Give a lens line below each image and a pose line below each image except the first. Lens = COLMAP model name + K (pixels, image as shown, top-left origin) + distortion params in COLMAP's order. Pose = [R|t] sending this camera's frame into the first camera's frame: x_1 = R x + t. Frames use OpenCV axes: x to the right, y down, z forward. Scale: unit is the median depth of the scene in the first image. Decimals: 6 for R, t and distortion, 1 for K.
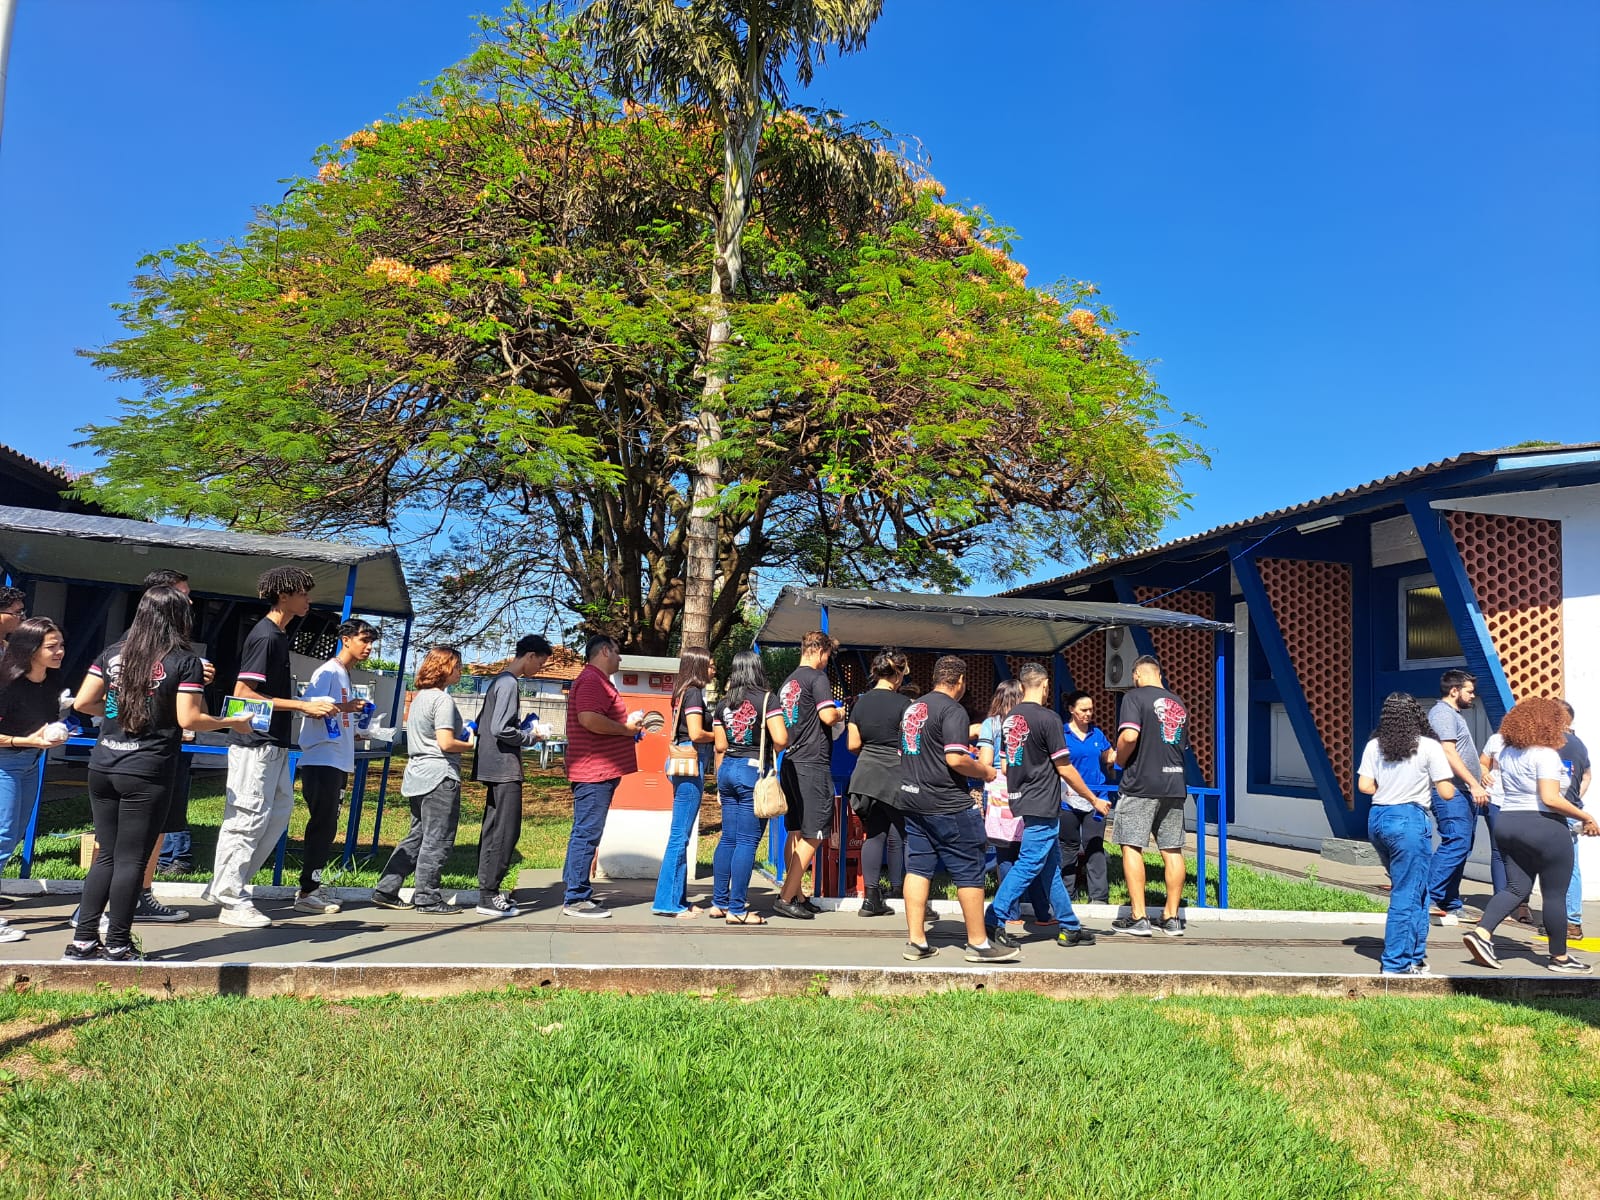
lens RADIAL K [[1163.4, 0, 790.6], [0, 1163.4, 598.4], [0, 0, 1]] dist [0.070844, -0.065855]
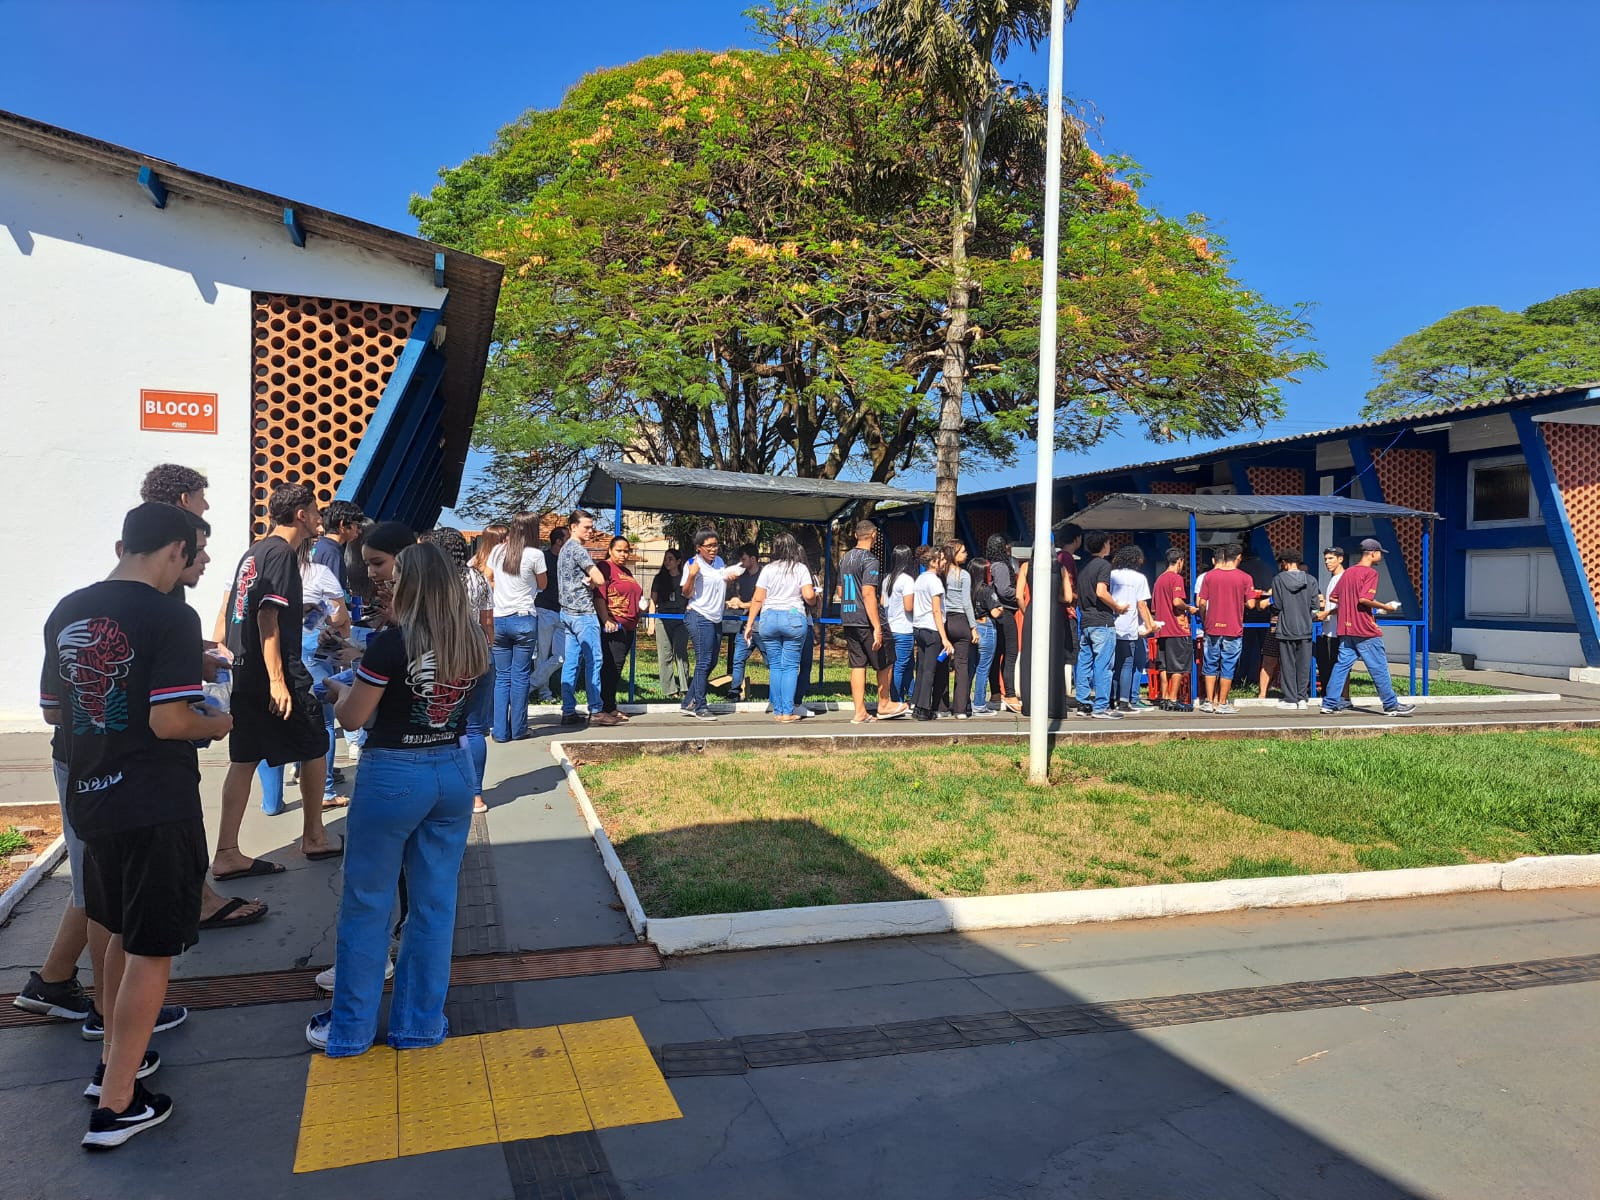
lens RADIAL K [[1163.4, 0, 790.6], [0, 1163.4, 598.4], [0, 0, 1]] dist [0.070844, -0.065855]
pose [[0.995905, -0.040014, 0.081072, -0.371555], [0.029323, 0.991209, 0.129014, -0.057597], [-0.085522, -0.126109, 0.988323, -0.289451]]
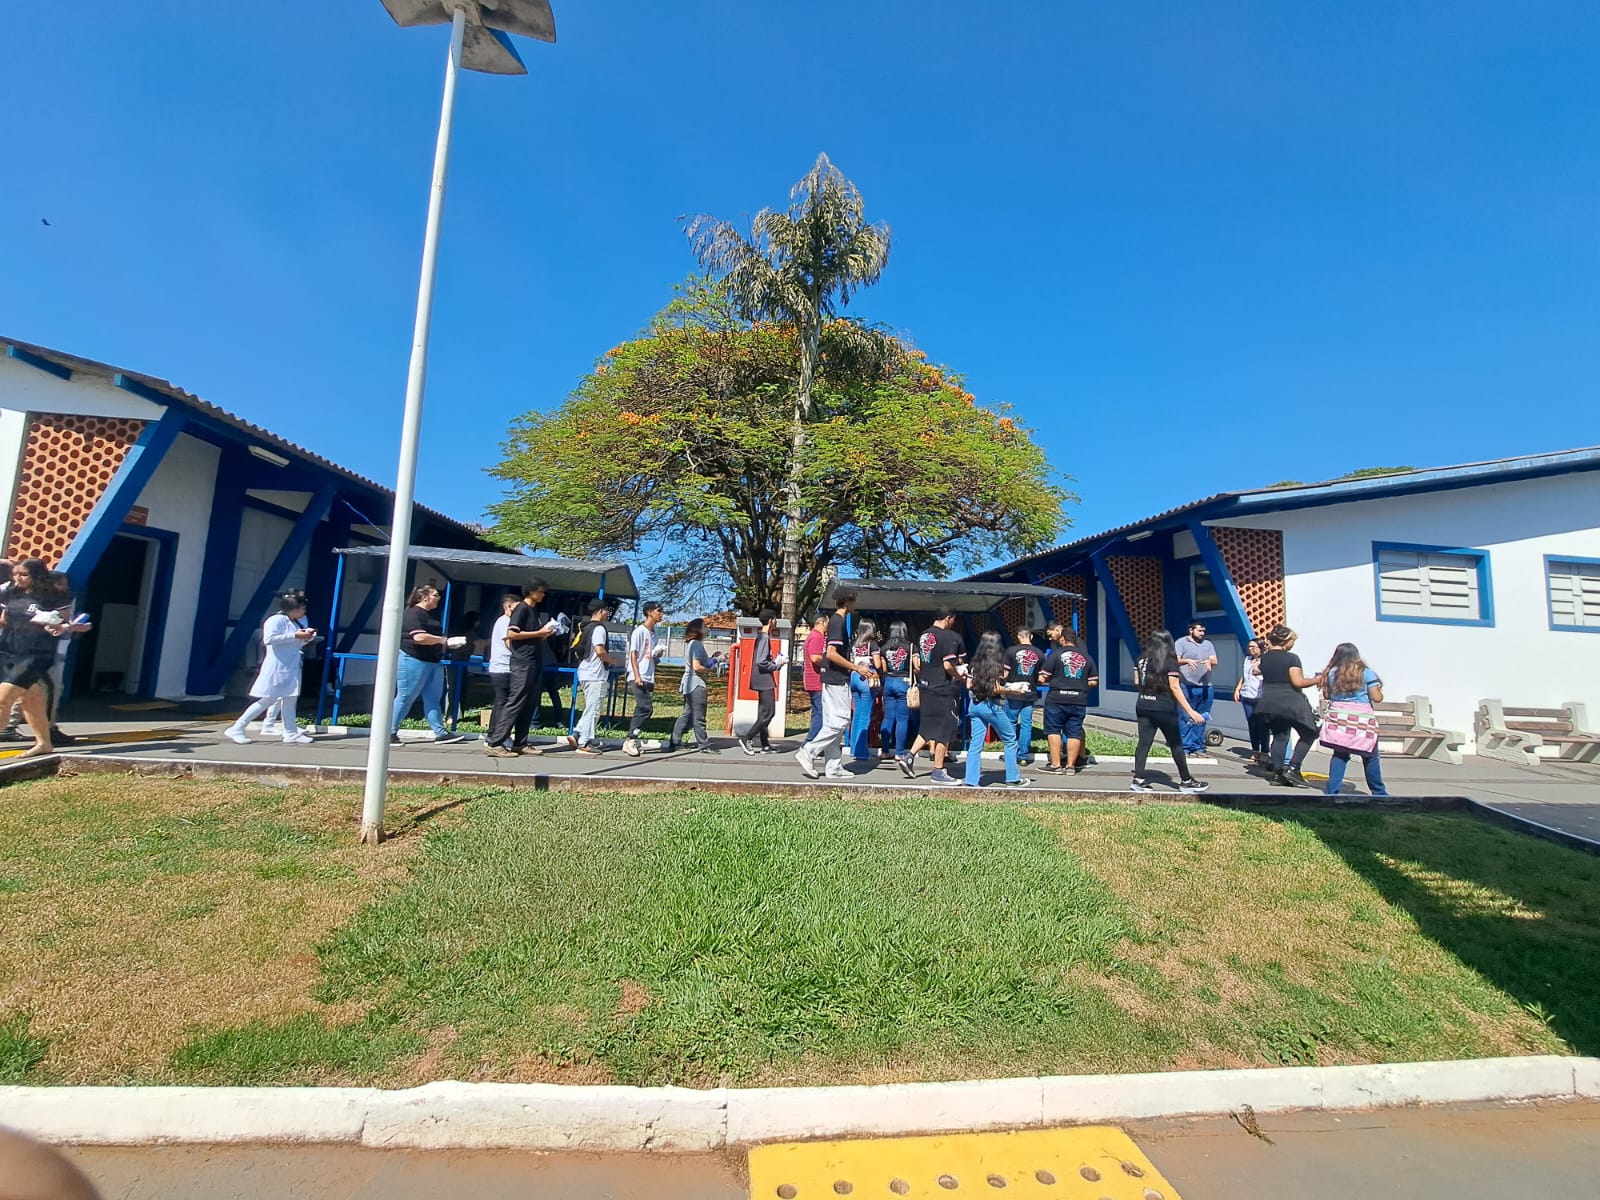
lens RADIAL K [[644.7, 0, 772.9], [0, 644.7, 578.5], [0, 0, 1]] dist [-0.010285, -0.000024]
pose [[0.991171, -0.022159, -0.130728, 0.028011], [0.021391, 0.999745, -0.007272, -0.003851], [0.130856, 0.004411, 0.991392, -0.015922]]
